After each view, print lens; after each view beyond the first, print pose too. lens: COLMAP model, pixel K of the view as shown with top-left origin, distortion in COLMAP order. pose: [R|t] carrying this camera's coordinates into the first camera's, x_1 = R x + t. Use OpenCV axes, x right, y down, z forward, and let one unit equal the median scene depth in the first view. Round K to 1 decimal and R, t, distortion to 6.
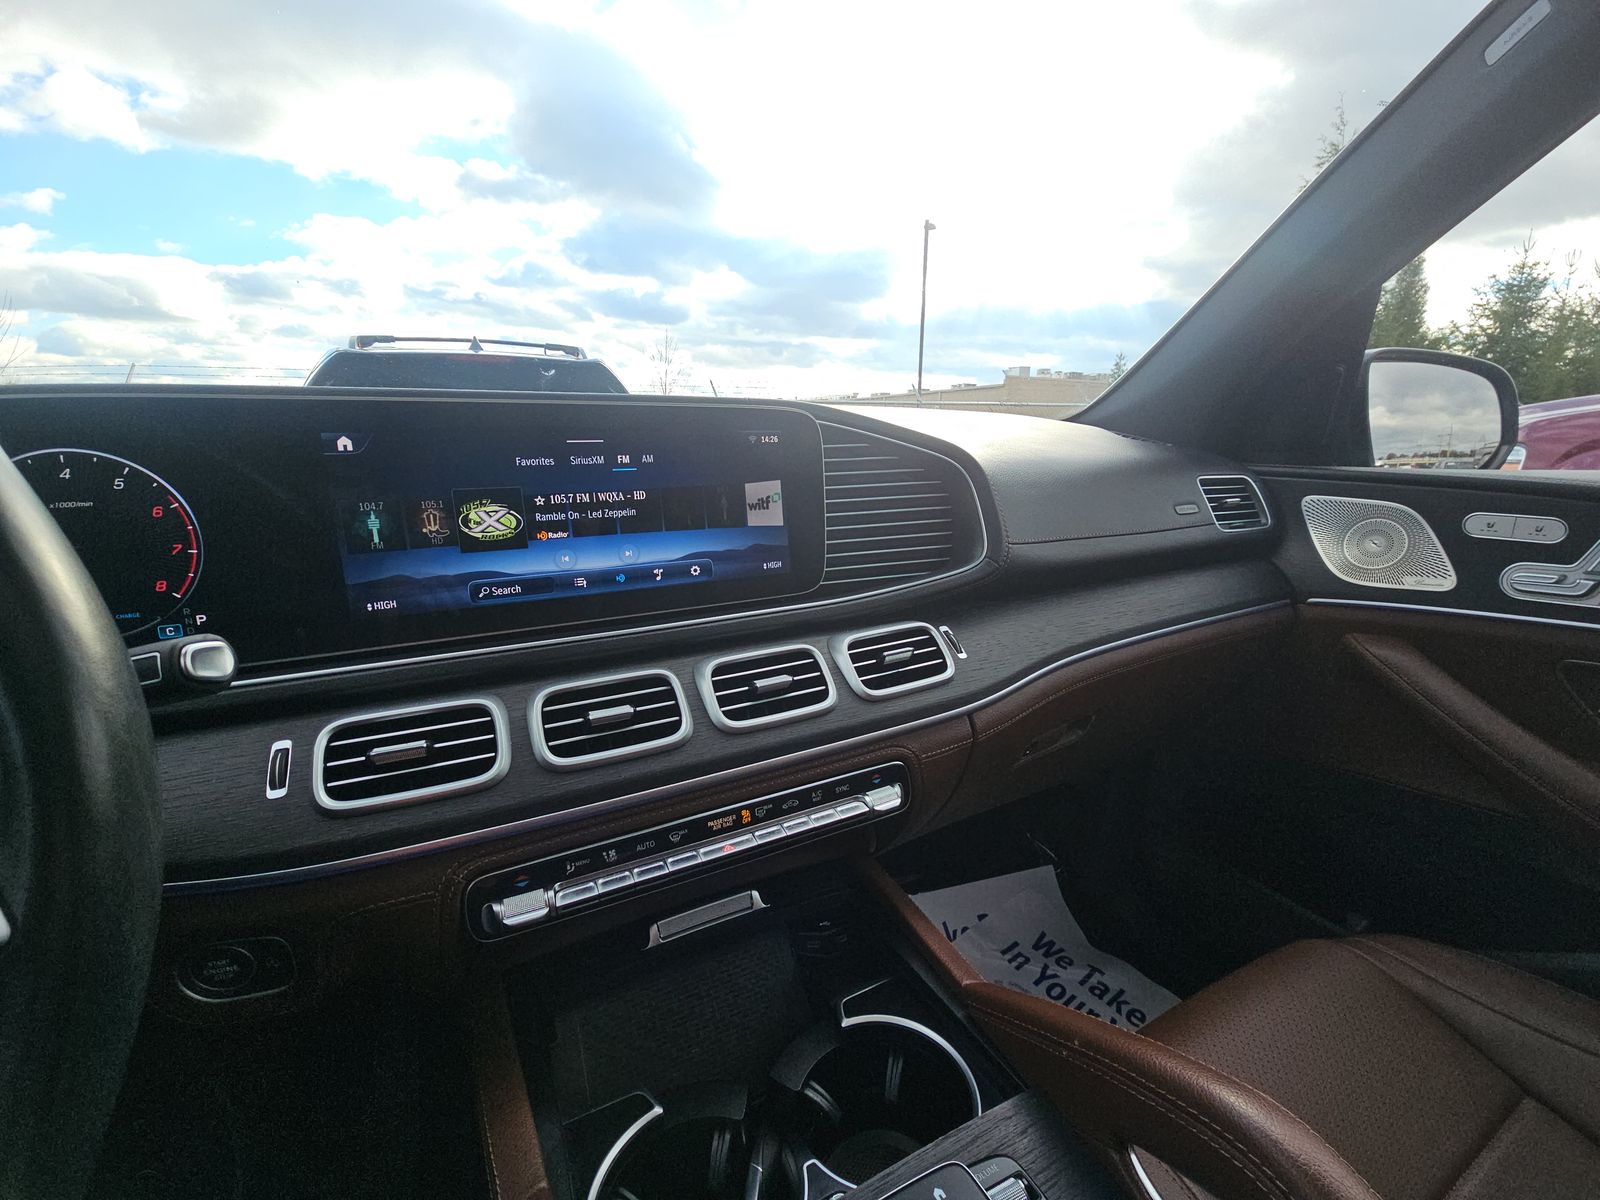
lens RADIAL K [[645.4, 0, 800.0], [0, 645.4, 600.0], [0, 0, 1]] dist [0.019528, -0.014375]
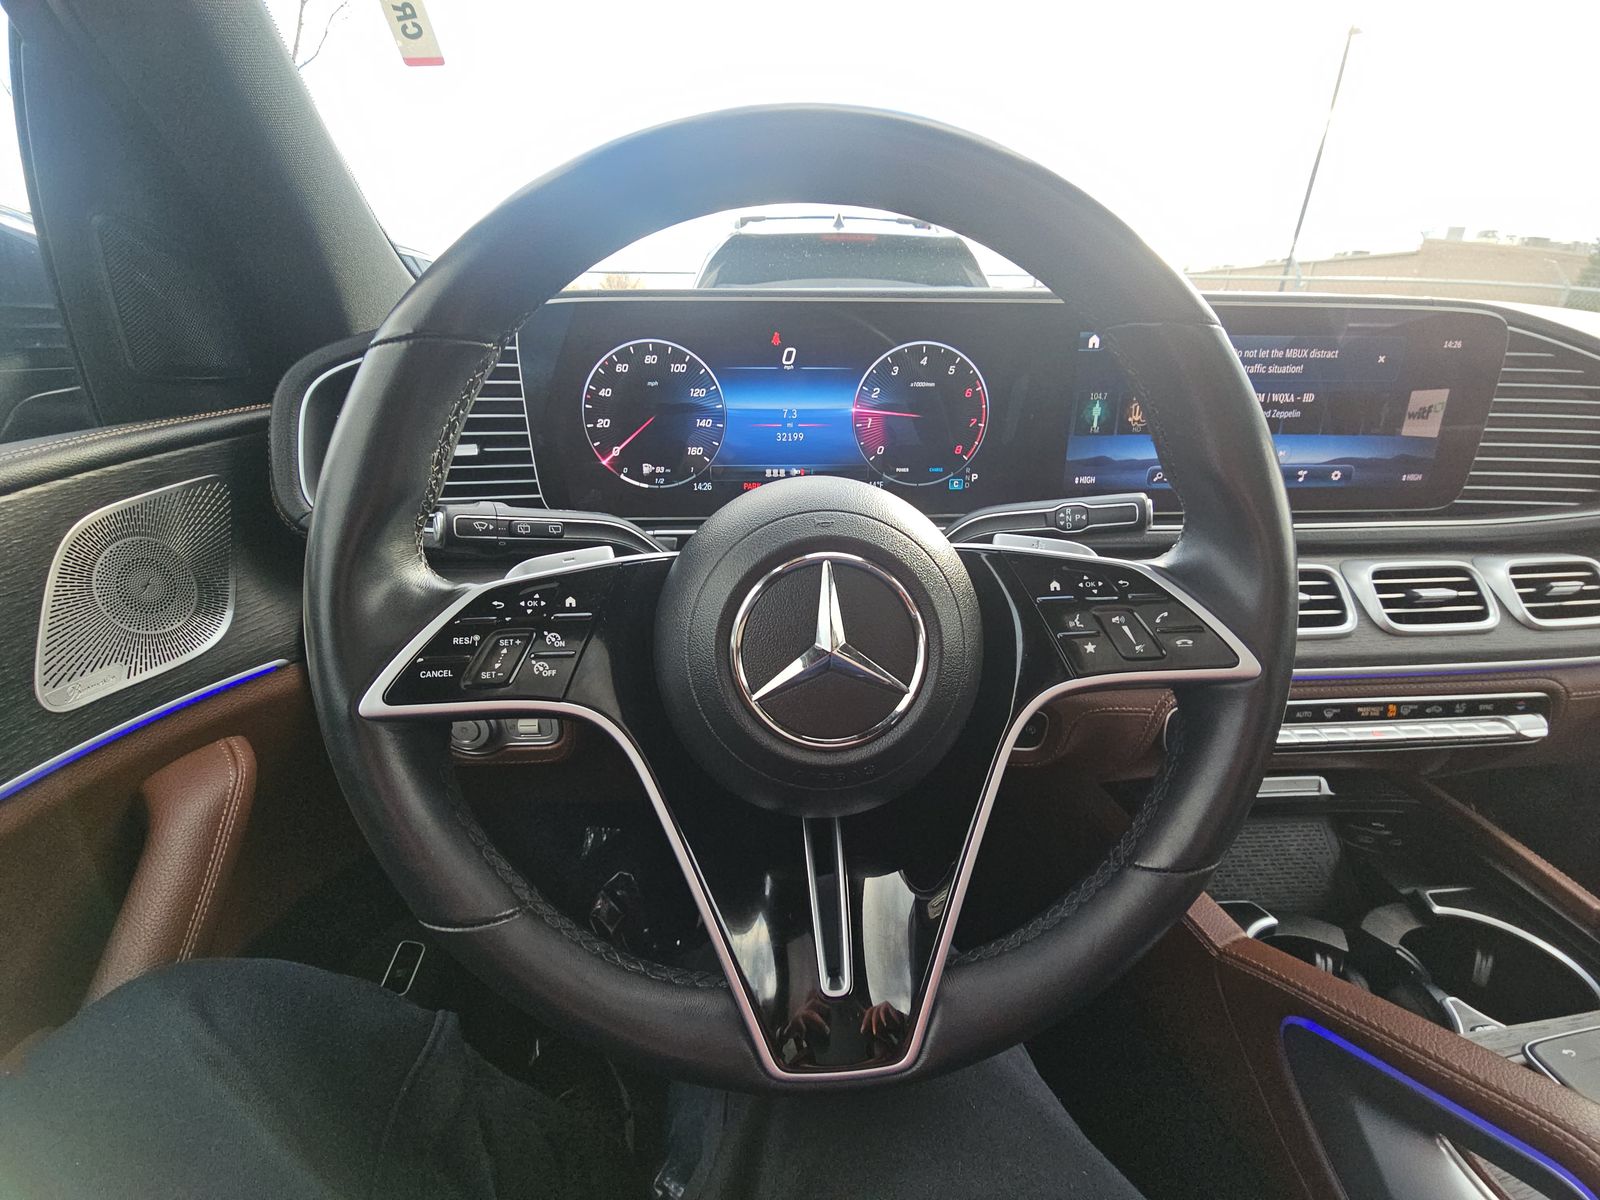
lens RADIAL K [[660.9, 0, 800.0], [0, 660.9, 600.0], [0, 0, 1]] dist [0.020195, -0.013362]
pose [[0.924370, 0.167602, -0.342710, -0.541326], [-0.112220, 0.978040, 0.175624, 0.056623], [0.364619, -0.123882, 0.922879, -0.308913]]
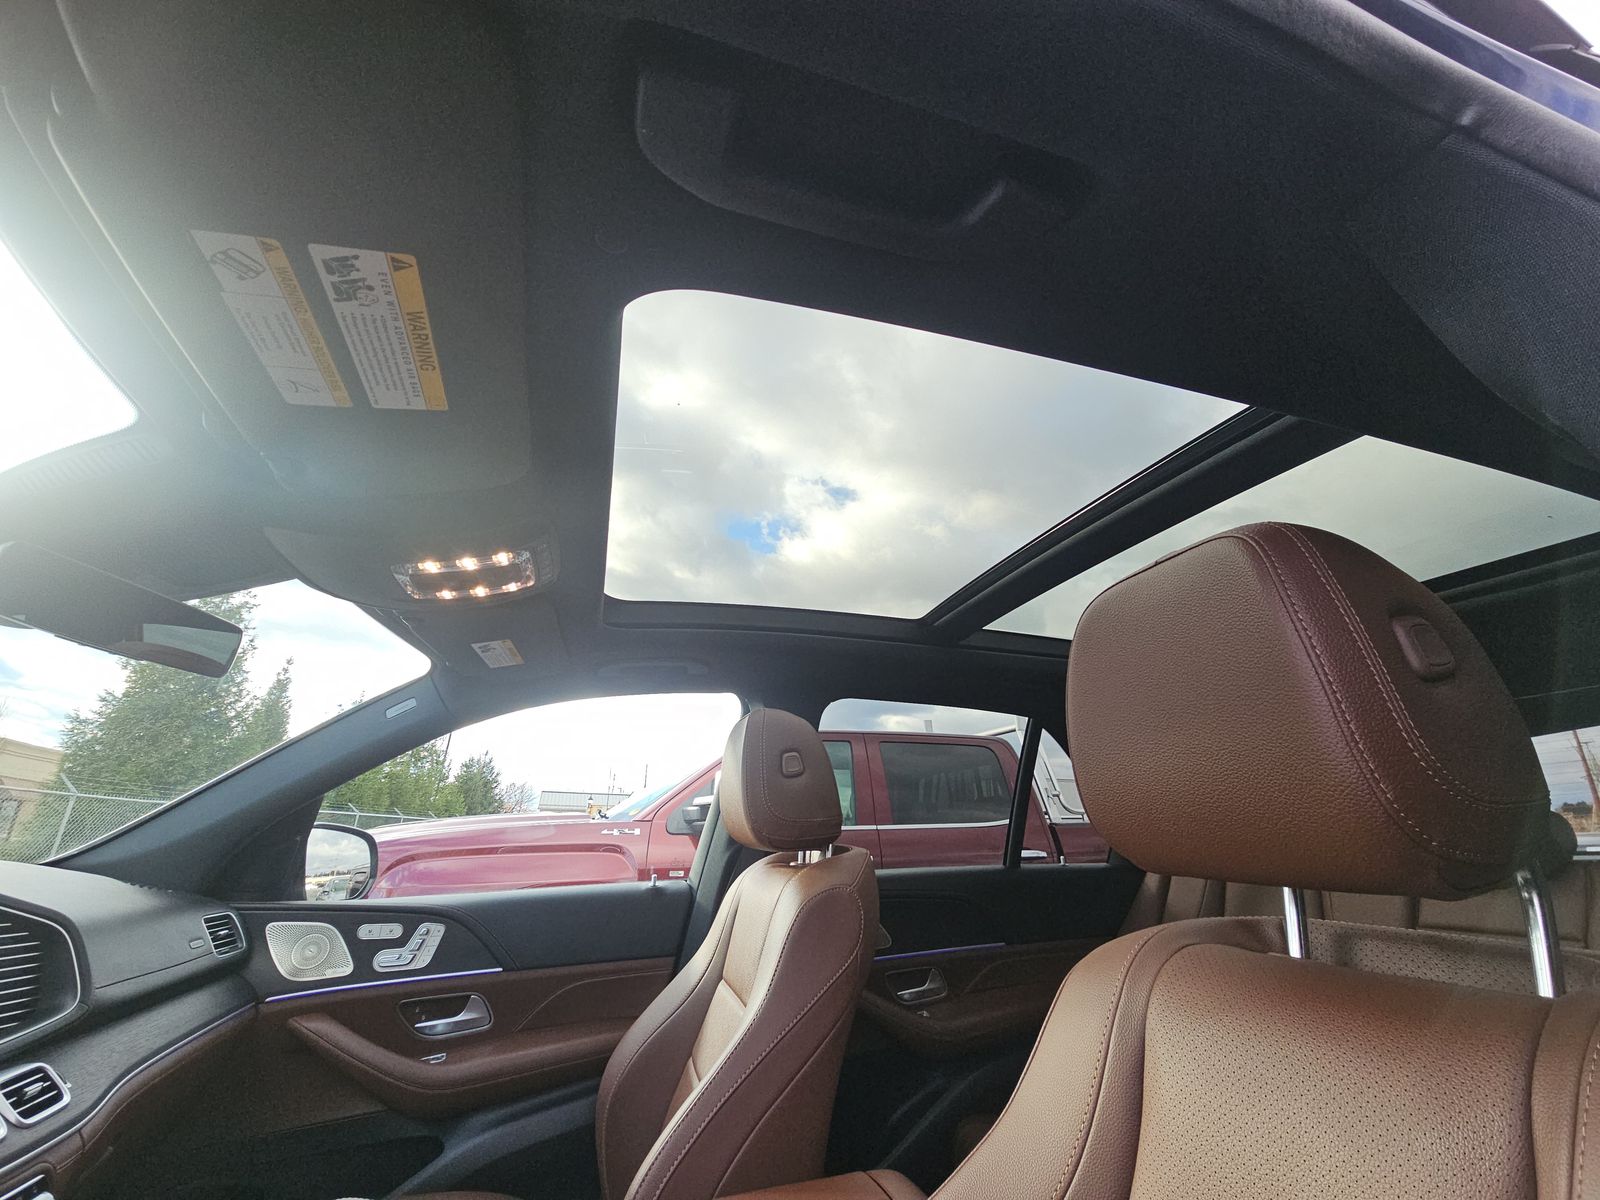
lens RADIAL K [[660.9, 0, 800.0], [0, 660.9, 600.0], [0, 0, 1]] dist [0.020195, -0.013362]
pose [[0.180839, 0.342933, 0.921789, -1.081632], [0.225179, 0.897909, -0.378225, 0.044072], [-0.957388, 0.275965, 0.085155, -0.823406]]
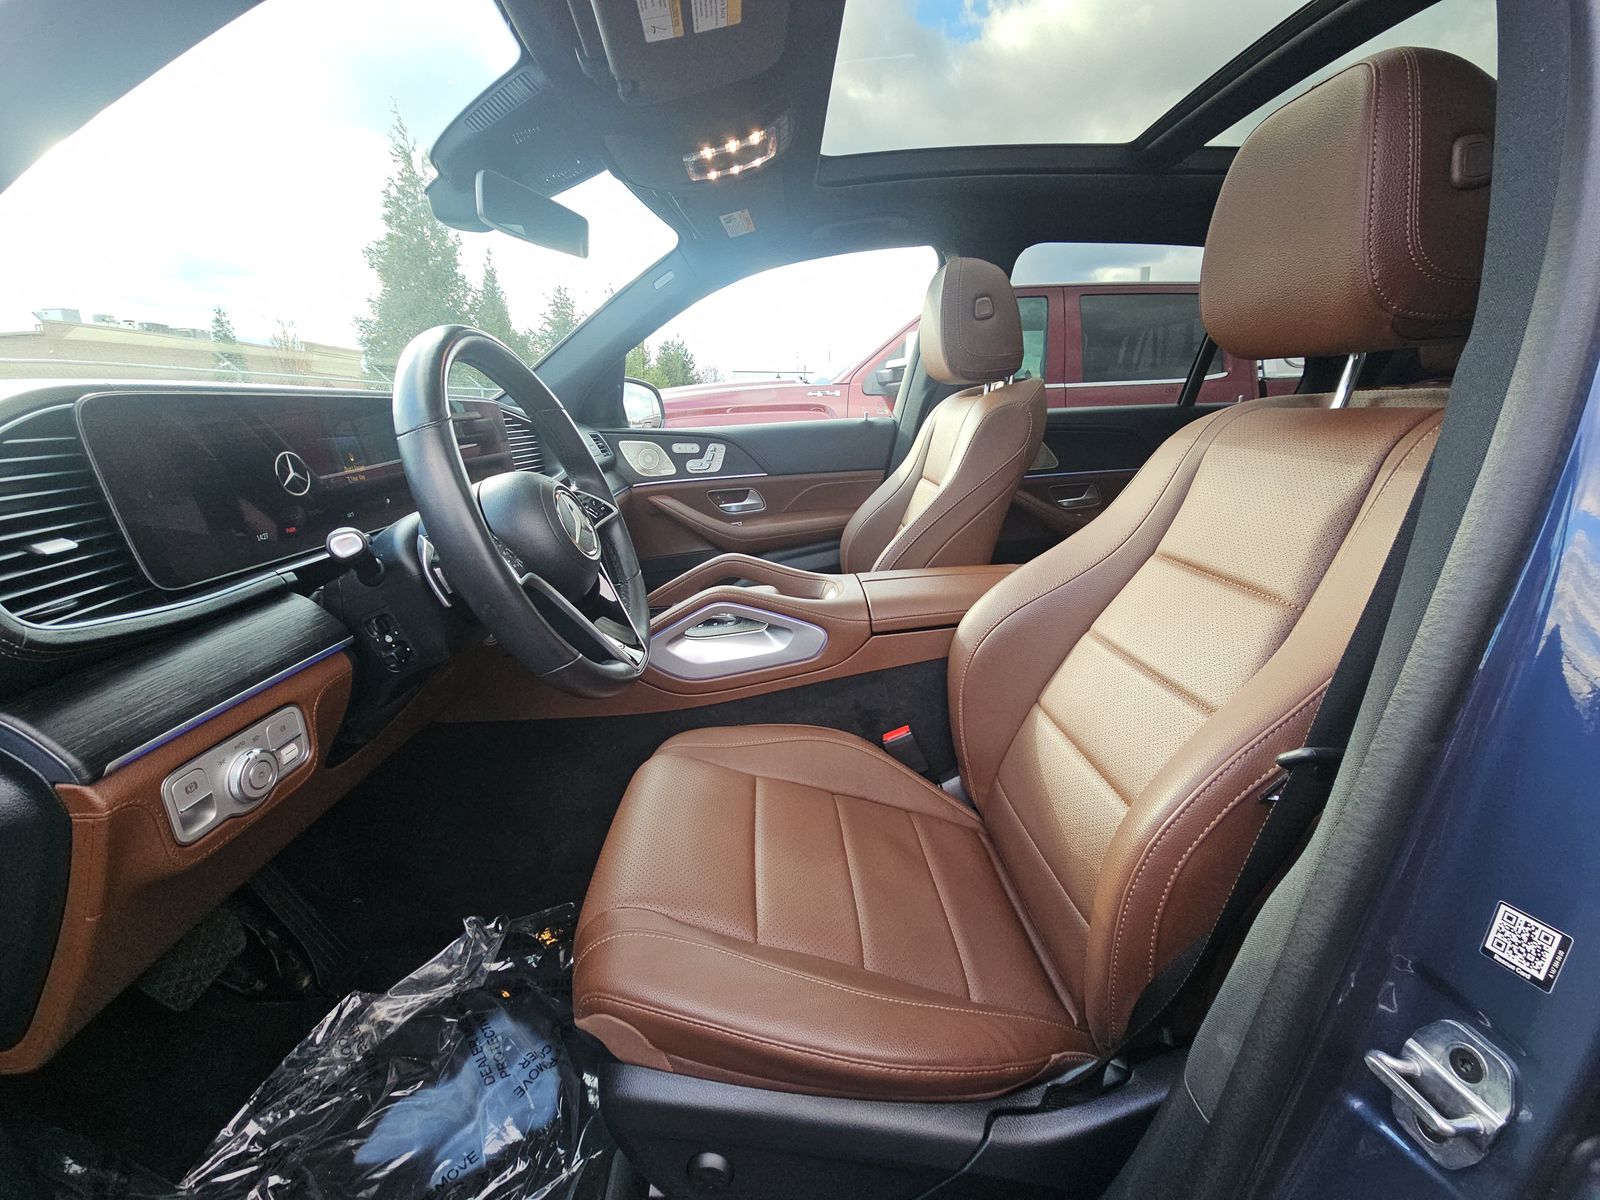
lens RADIAL K [[644.0, 0, 800.0], [0, 644.0, 600.0], [0, 0, 1]] dist [0.009798, 0.000074]
pose [[0.436178, -0.249785, 0.864498, -1.667321], [0.215914, 0.961688, 0.168929, 0.207883], [-0.873573, 0.112975, 0.473399, -0.902508]]
